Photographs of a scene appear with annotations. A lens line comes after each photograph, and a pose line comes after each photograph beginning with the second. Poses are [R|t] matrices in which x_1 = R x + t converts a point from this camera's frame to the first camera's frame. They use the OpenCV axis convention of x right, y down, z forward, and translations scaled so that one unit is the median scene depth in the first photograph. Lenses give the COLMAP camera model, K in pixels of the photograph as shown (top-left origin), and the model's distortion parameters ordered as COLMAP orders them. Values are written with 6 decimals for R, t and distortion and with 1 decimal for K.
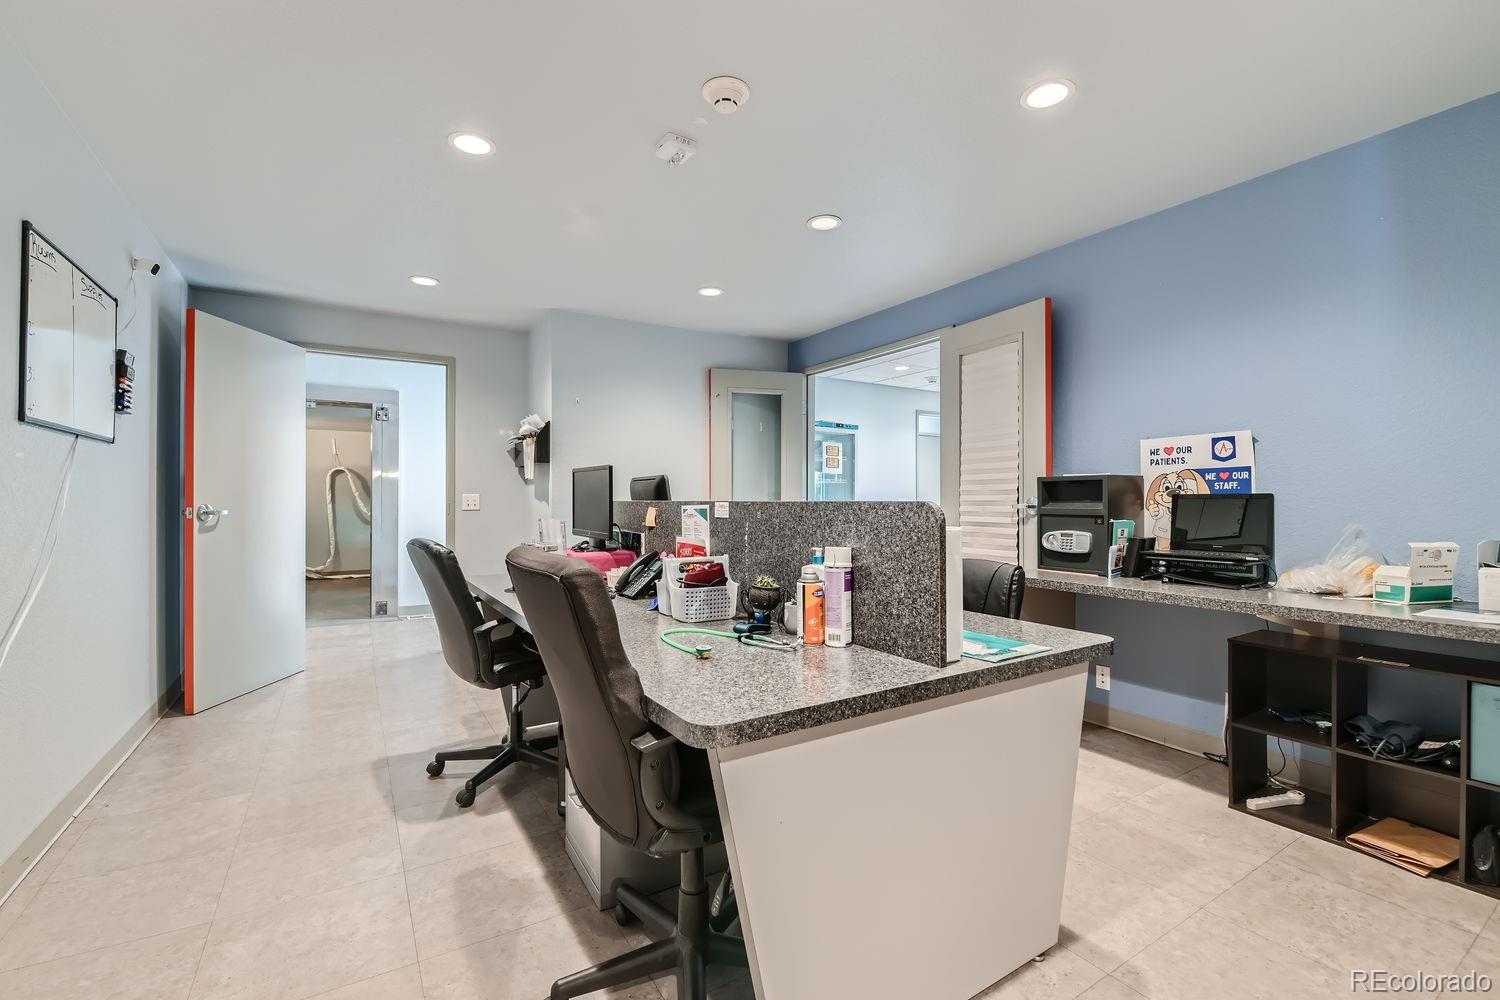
lens RADIAL K [[647.6, 0, 735.9], [0, 647.6, 501.7], [0, 0, 1]] dist [-0.002351, -0.010367]
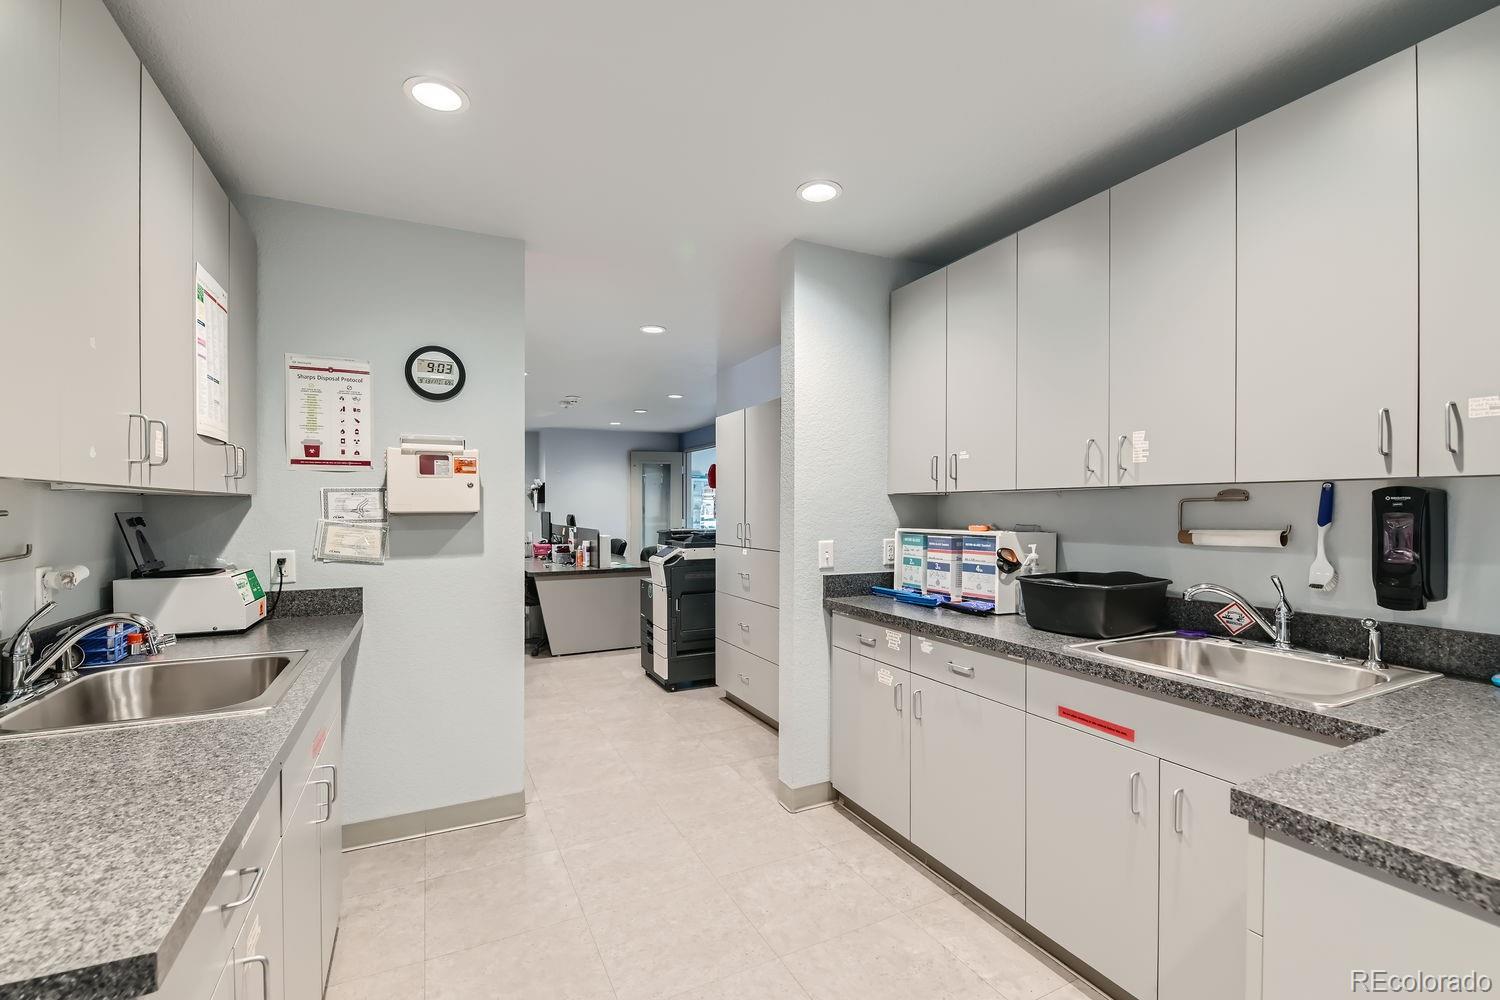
lens RADIAL K [[647.6, 0, 735.9], [0, 647.6, 501.7], [0, 0, 1]] dist [-0.002351, -0.010367]
pose [[0.994911, 0.002765, -0.100724, 0.535596], [-0.003510, 0.999968, -0.007221, -0.050178], [0.100701, 0.007538, 0.994888, -1.011964]]
